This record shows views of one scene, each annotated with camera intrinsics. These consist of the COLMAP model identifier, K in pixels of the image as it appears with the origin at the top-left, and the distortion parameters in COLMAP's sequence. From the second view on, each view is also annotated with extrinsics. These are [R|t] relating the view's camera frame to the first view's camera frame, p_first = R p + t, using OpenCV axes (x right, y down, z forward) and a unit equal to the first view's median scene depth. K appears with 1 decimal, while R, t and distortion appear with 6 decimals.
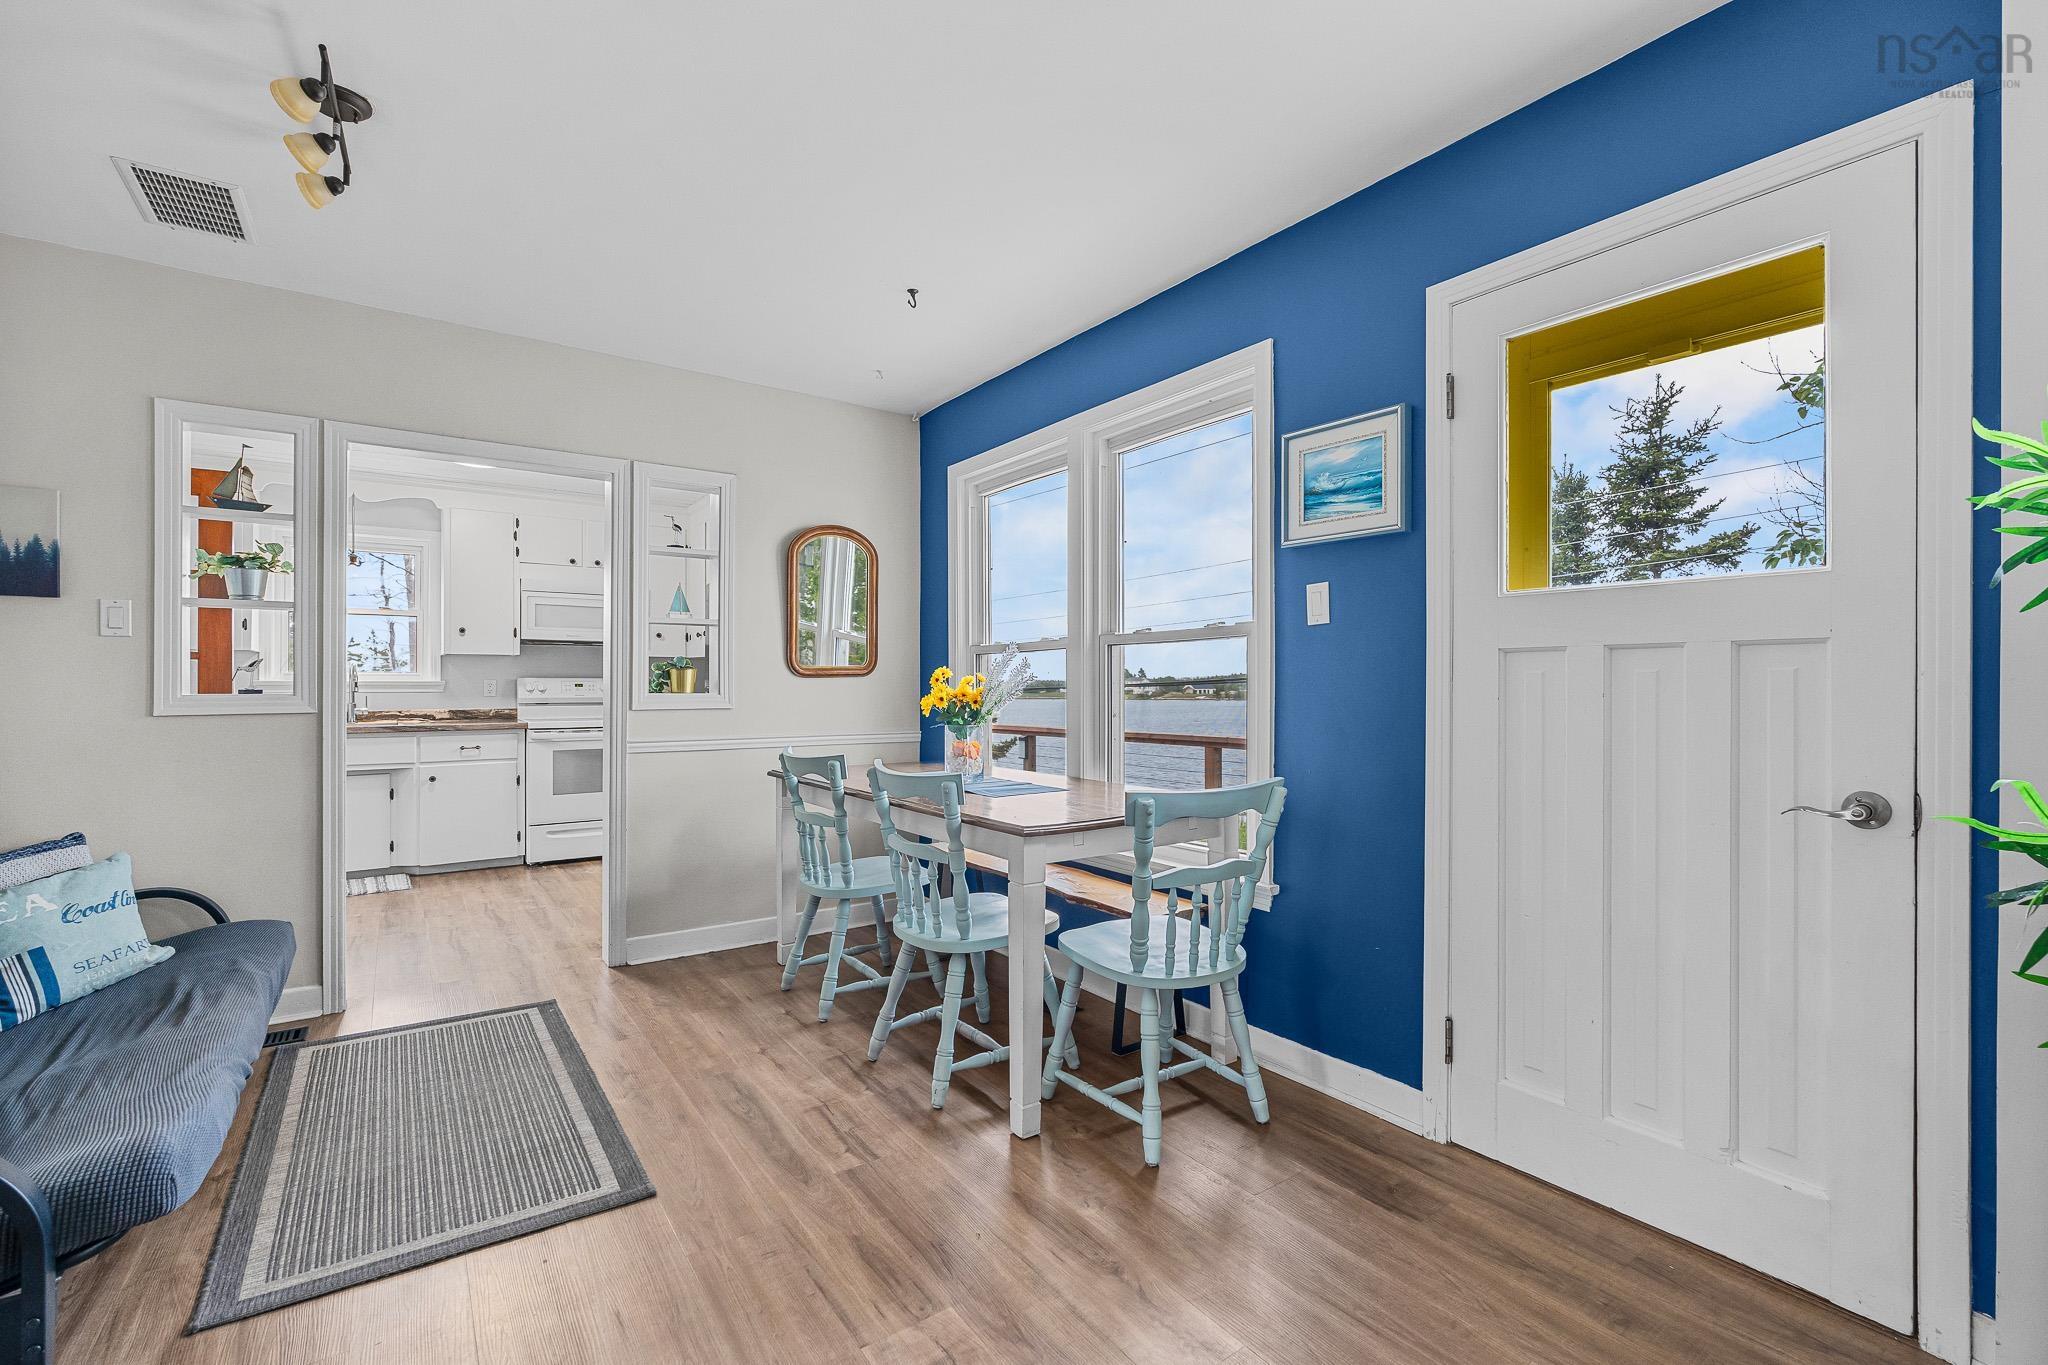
lens RADIAL K [[898.4, 0, 1018.0], [0, 898.4, 681.5], [0, 0, 1]] dist [-0.005771, 0.000921]
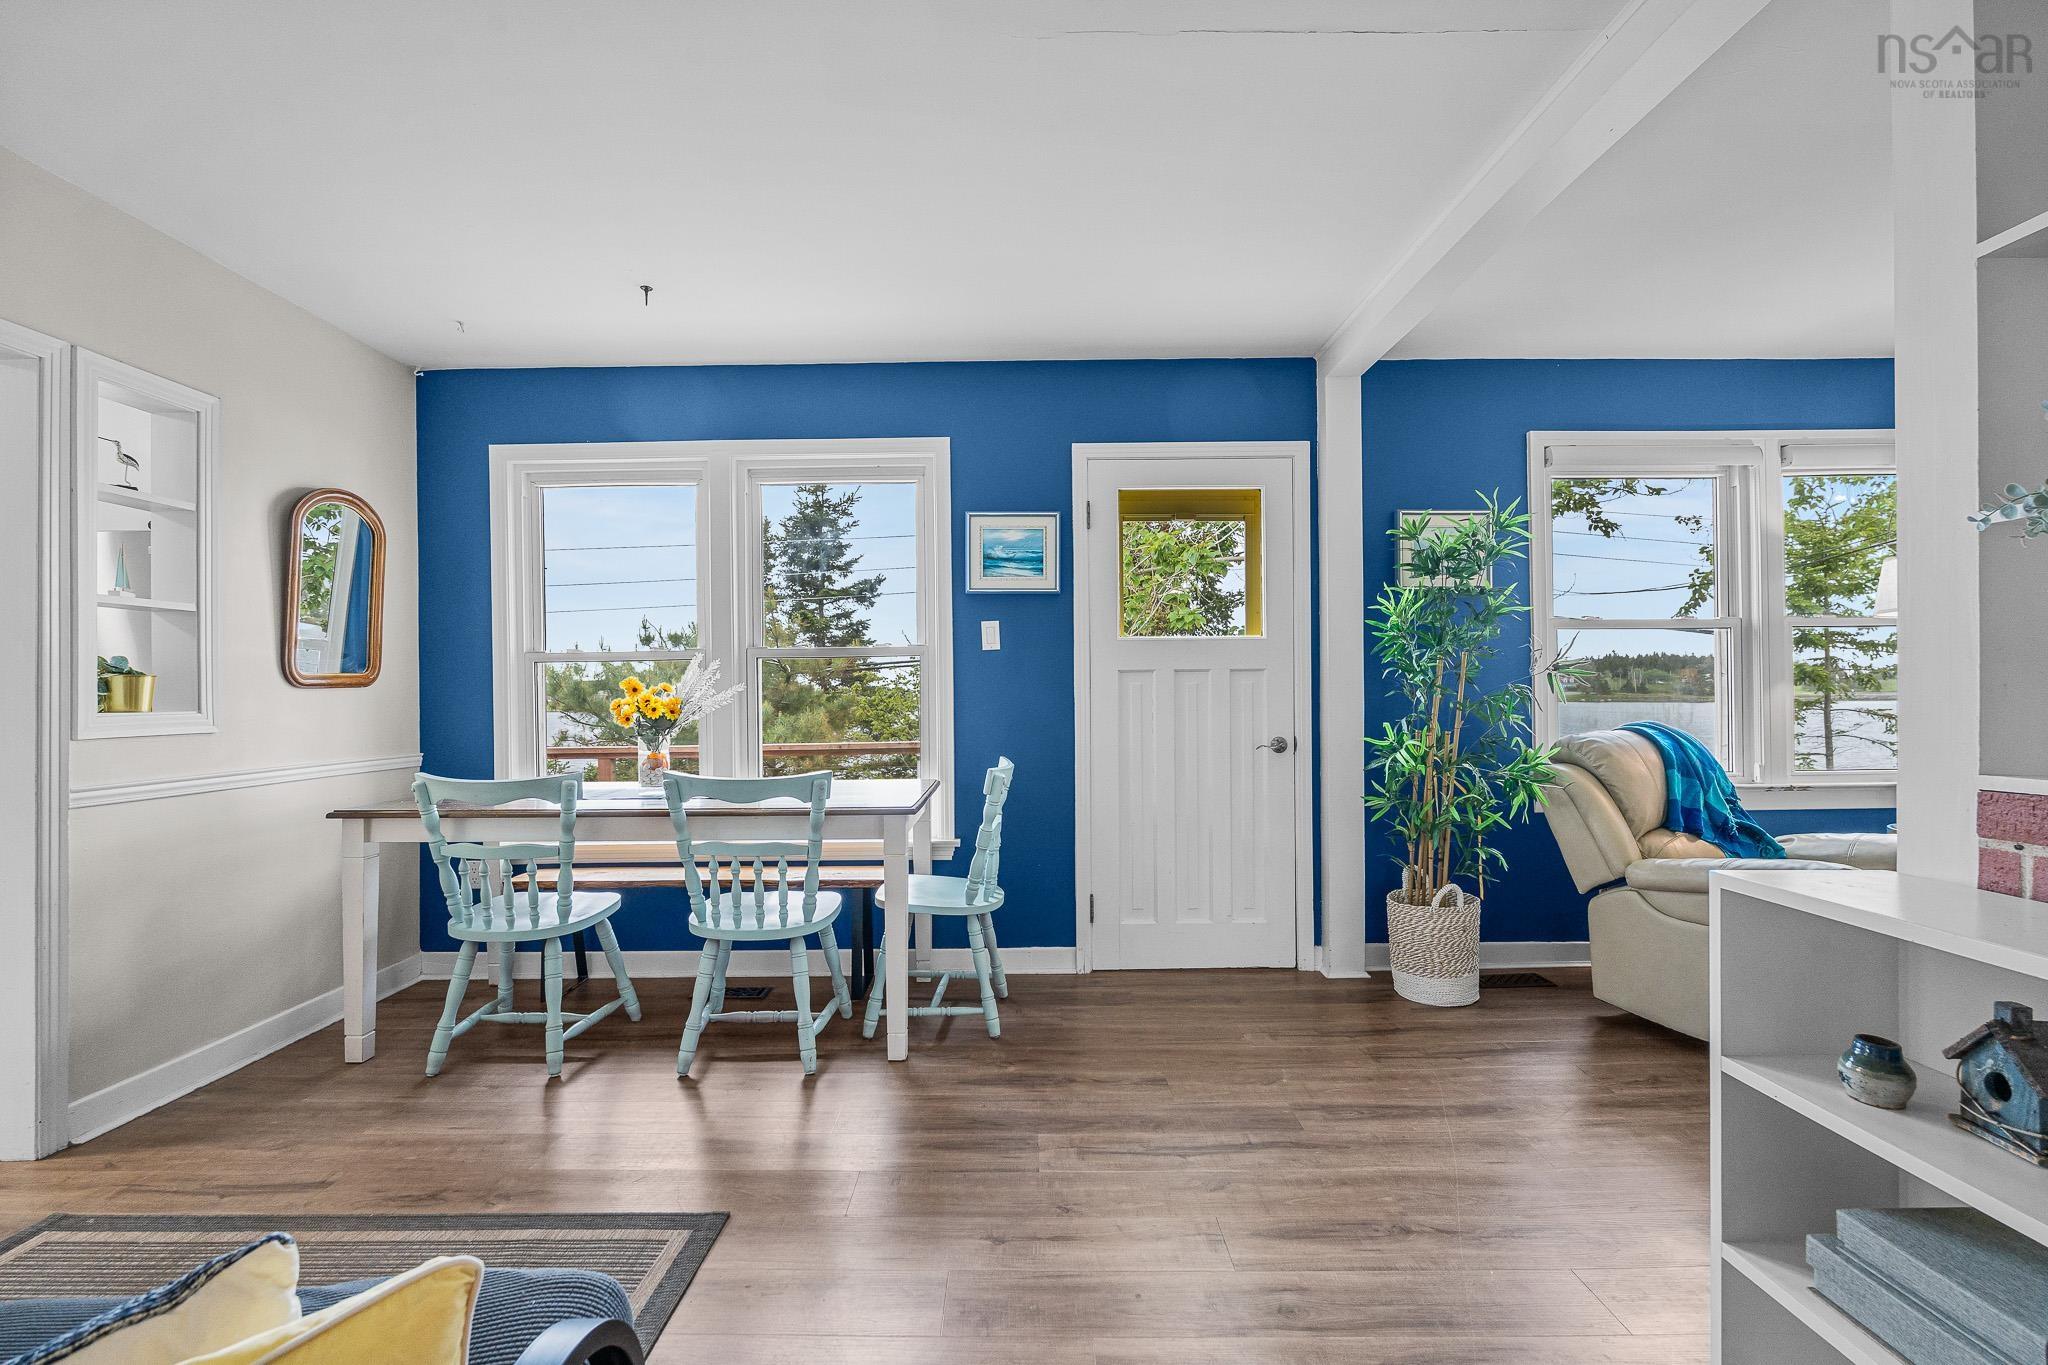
lens RADIAL K [[898.4, 0, 1019.5], [0, 898.4, 692.2], [0, 0, 1]] dist [-0.005771, 0.000921]
pose [[0.577398, -0.005275, 0.816446, -0.674548], [0.005307, 0.999982, 0.002708, 0.000164], [-0.816446, 0.002769, 0.577415, 0.115326]]
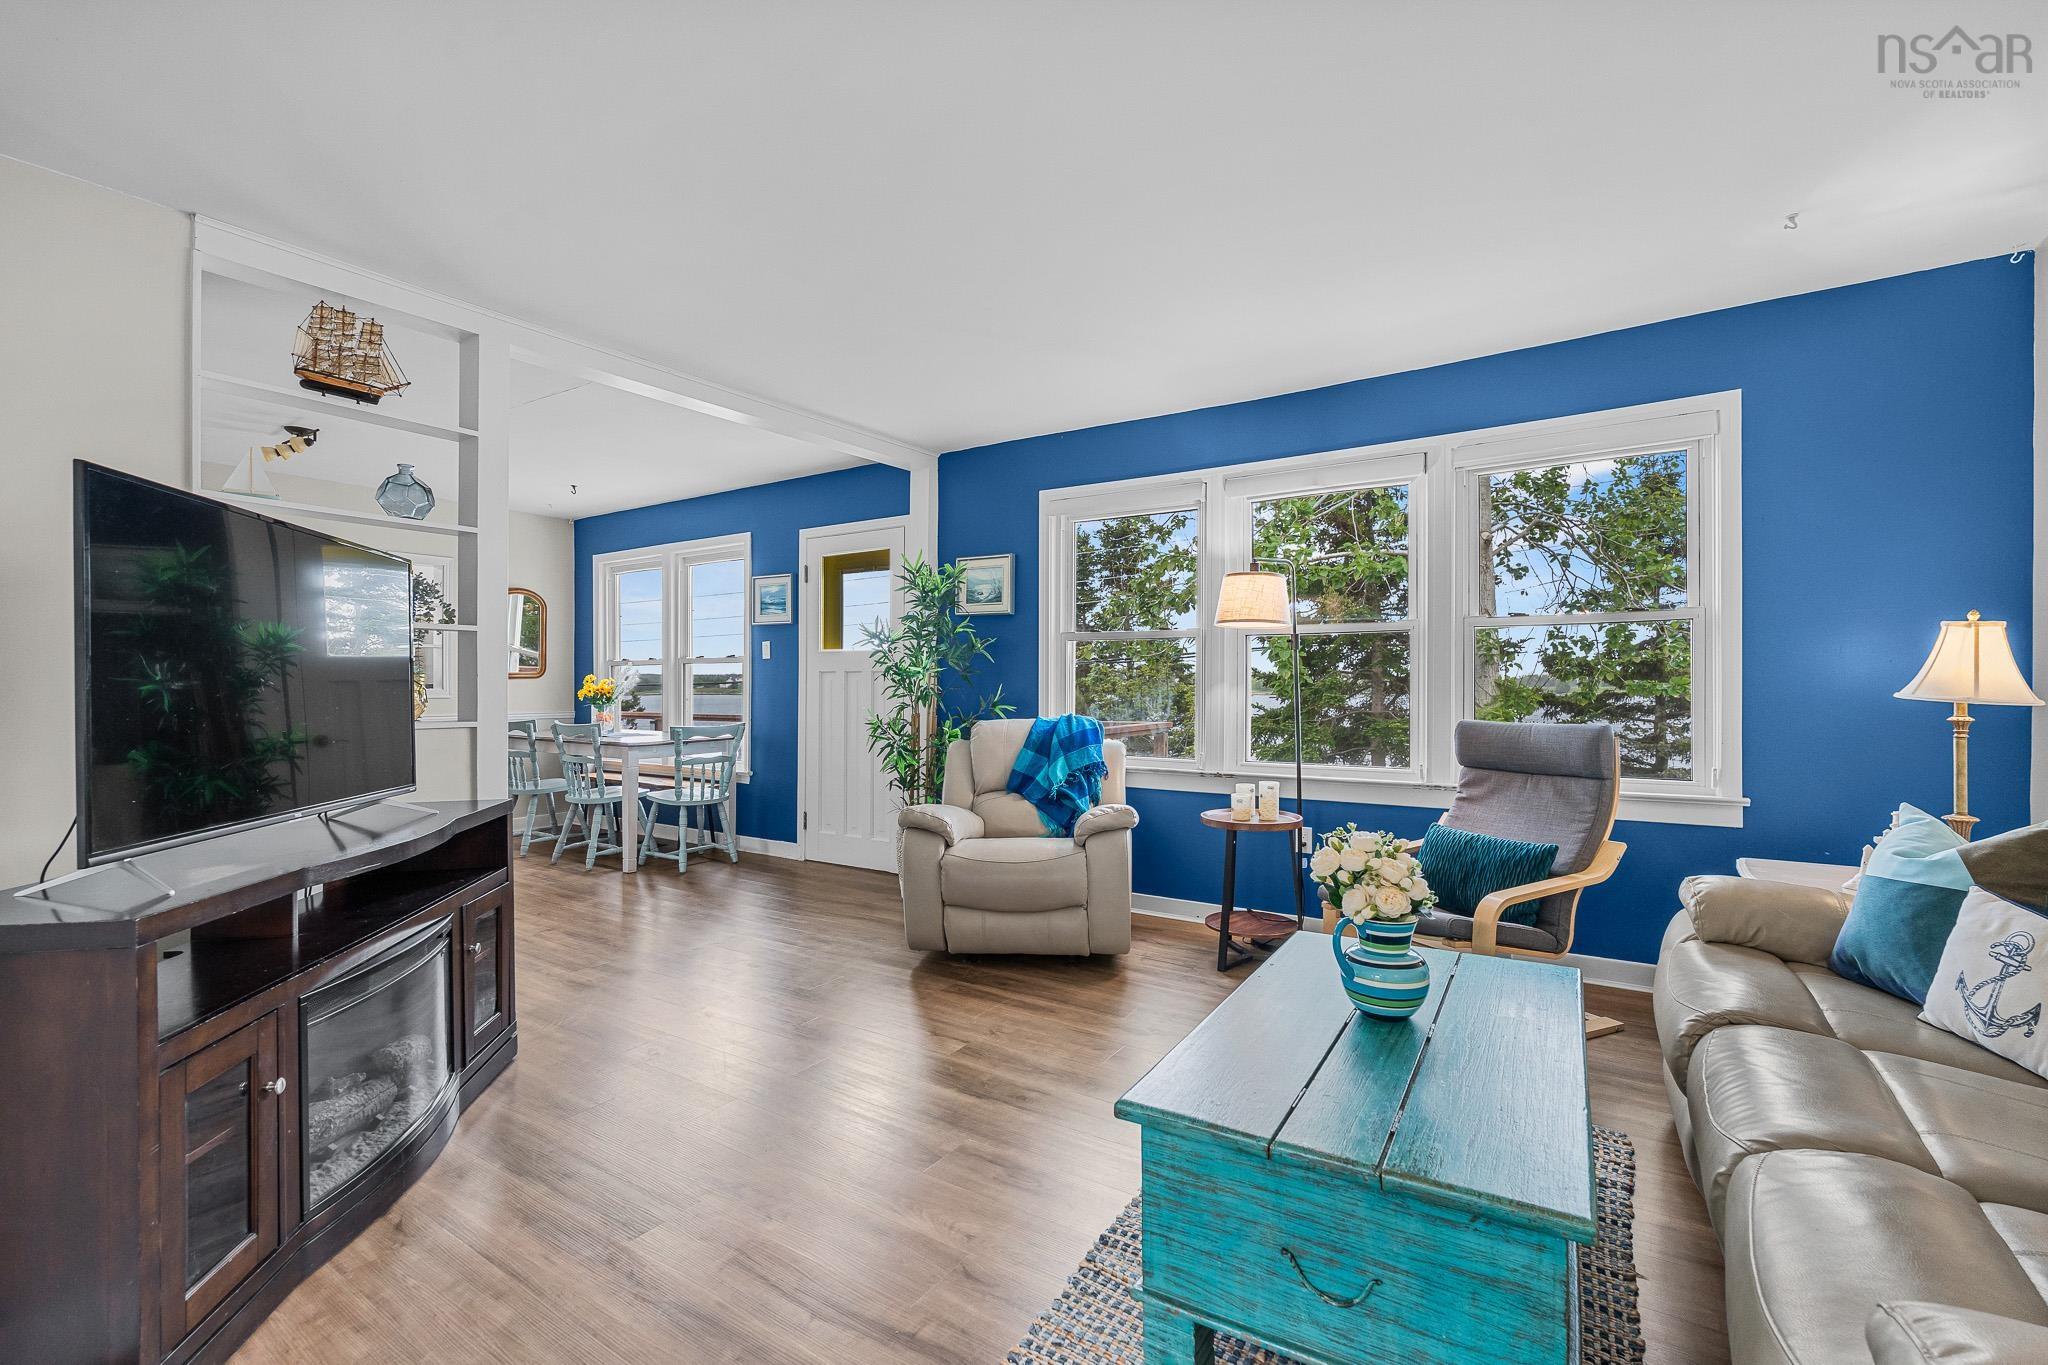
lens RADIAL K [[898.4, 0, 1022.0], [0, 898.4, 684.0], [0, 0, 1]] dist [-0.005771, 0.000921]
pose [[0.932545, -0.002154, 0.361048, 0.091496], [-0.000679, 0.999970, 0.007720, -0.013739], [-0.361054, -0.007445, 0.932515, -1.202815]]
